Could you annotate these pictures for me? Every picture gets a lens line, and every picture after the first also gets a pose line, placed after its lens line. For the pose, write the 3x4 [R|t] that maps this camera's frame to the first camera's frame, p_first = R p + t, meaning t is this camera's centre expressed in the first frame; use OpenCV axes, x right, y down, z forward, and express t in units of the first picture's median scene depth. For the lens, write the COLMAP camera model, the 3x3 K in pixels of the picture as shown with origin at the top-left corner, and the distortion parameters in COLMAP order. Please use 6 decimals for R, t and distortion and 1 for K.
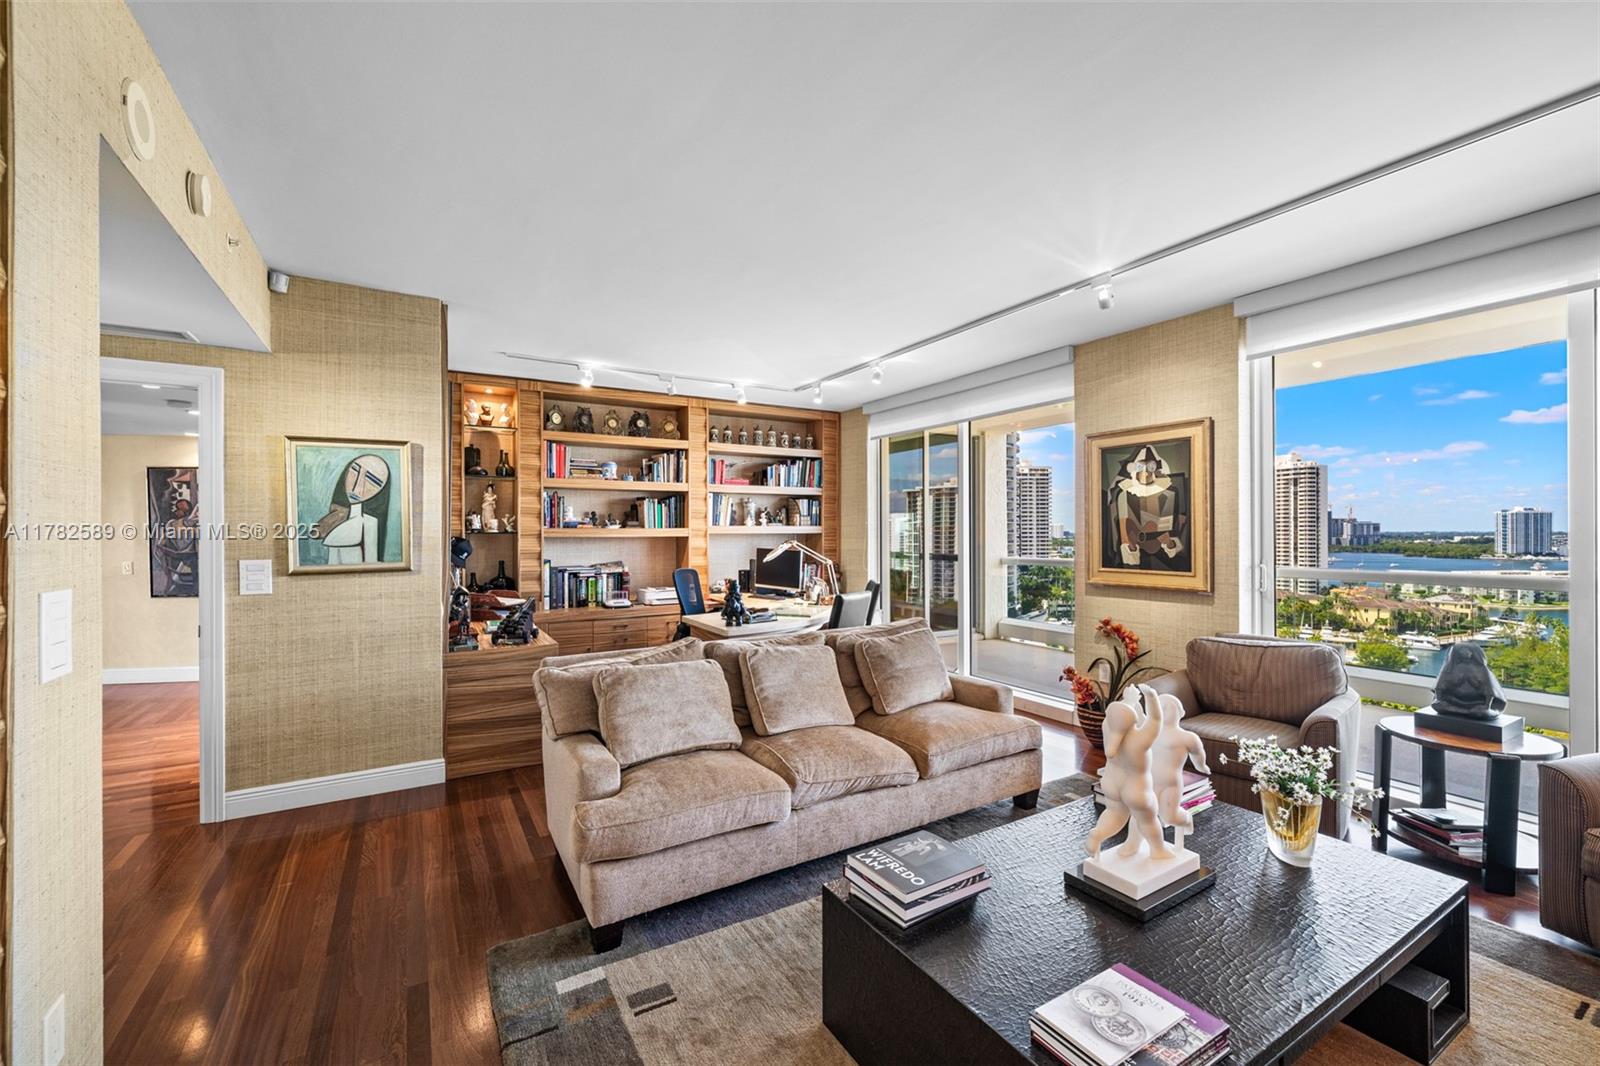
lens RADIAL K [[654.0, 0, 804.8], [0, 654.0, 535.4], [0, 0, 1]] dist [-0.002327, 0.000108]
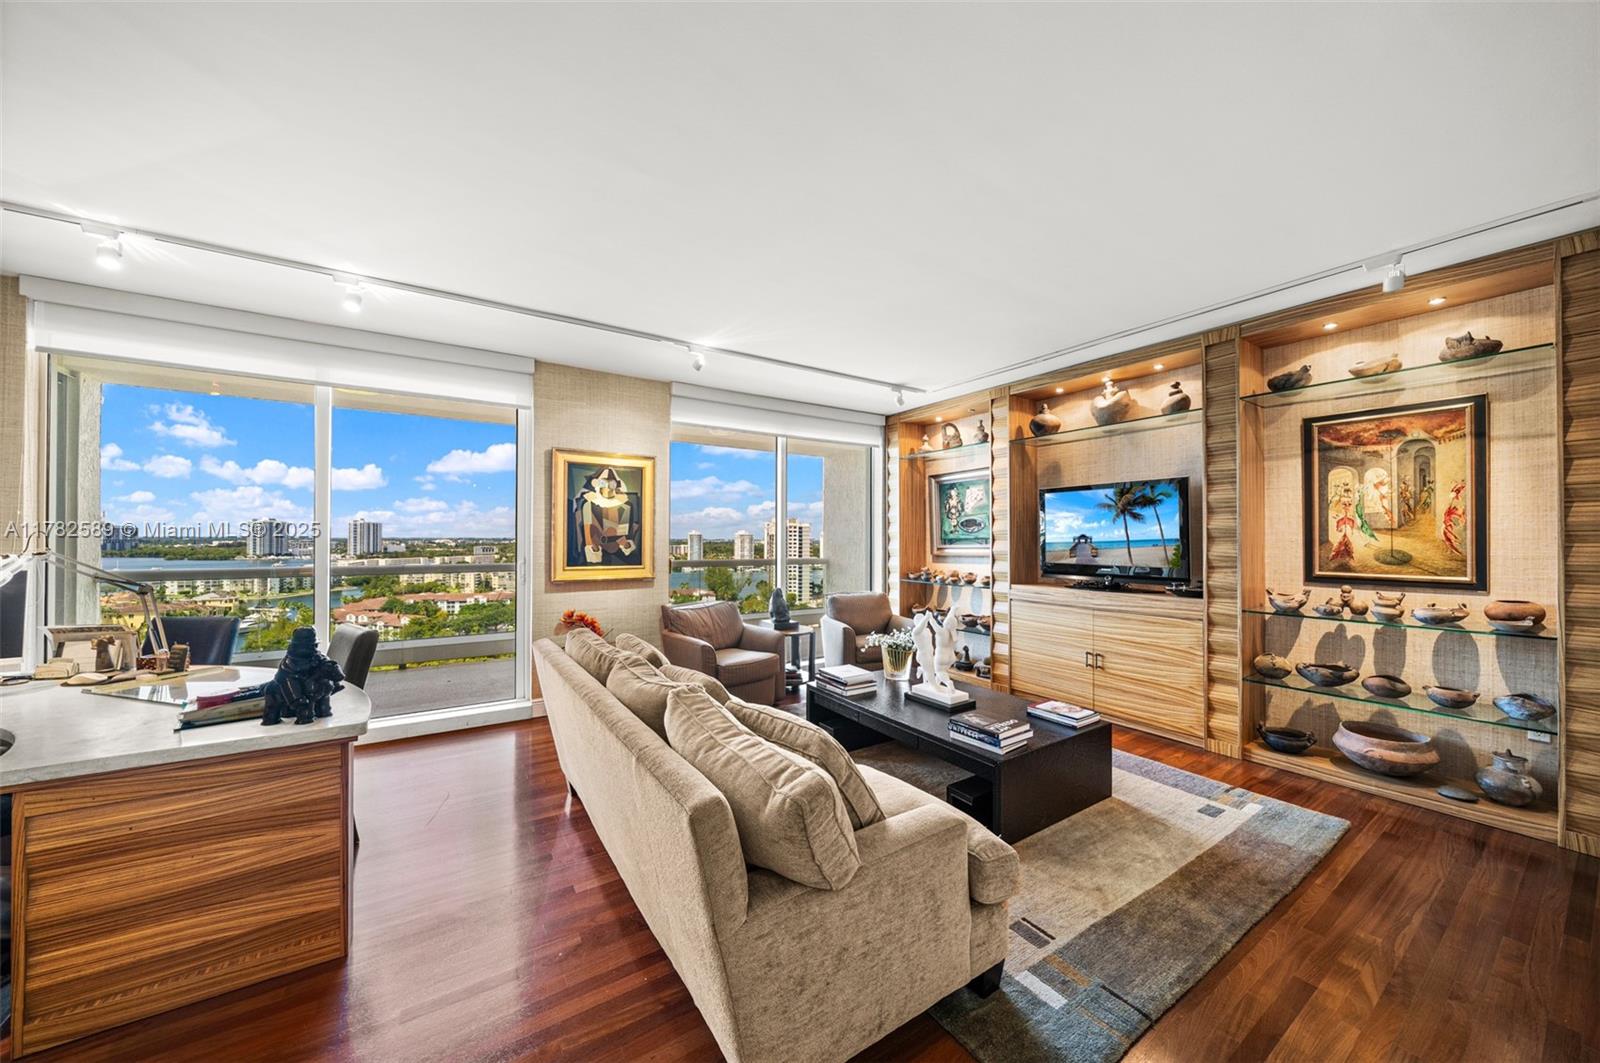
lens RADIAL K [[553.3, 0, 803.7], [0, 553.3, 536.3], [0, 0, 1]] dist [-0.006533, -0.000603]
pose [[-0.048074, 0.006201, 0.998825, -0.531672], [0.000686, 0.999981, -0.006175, 0.002395], [-0.998844, 0.000389, -0.048078, 0.641880]]
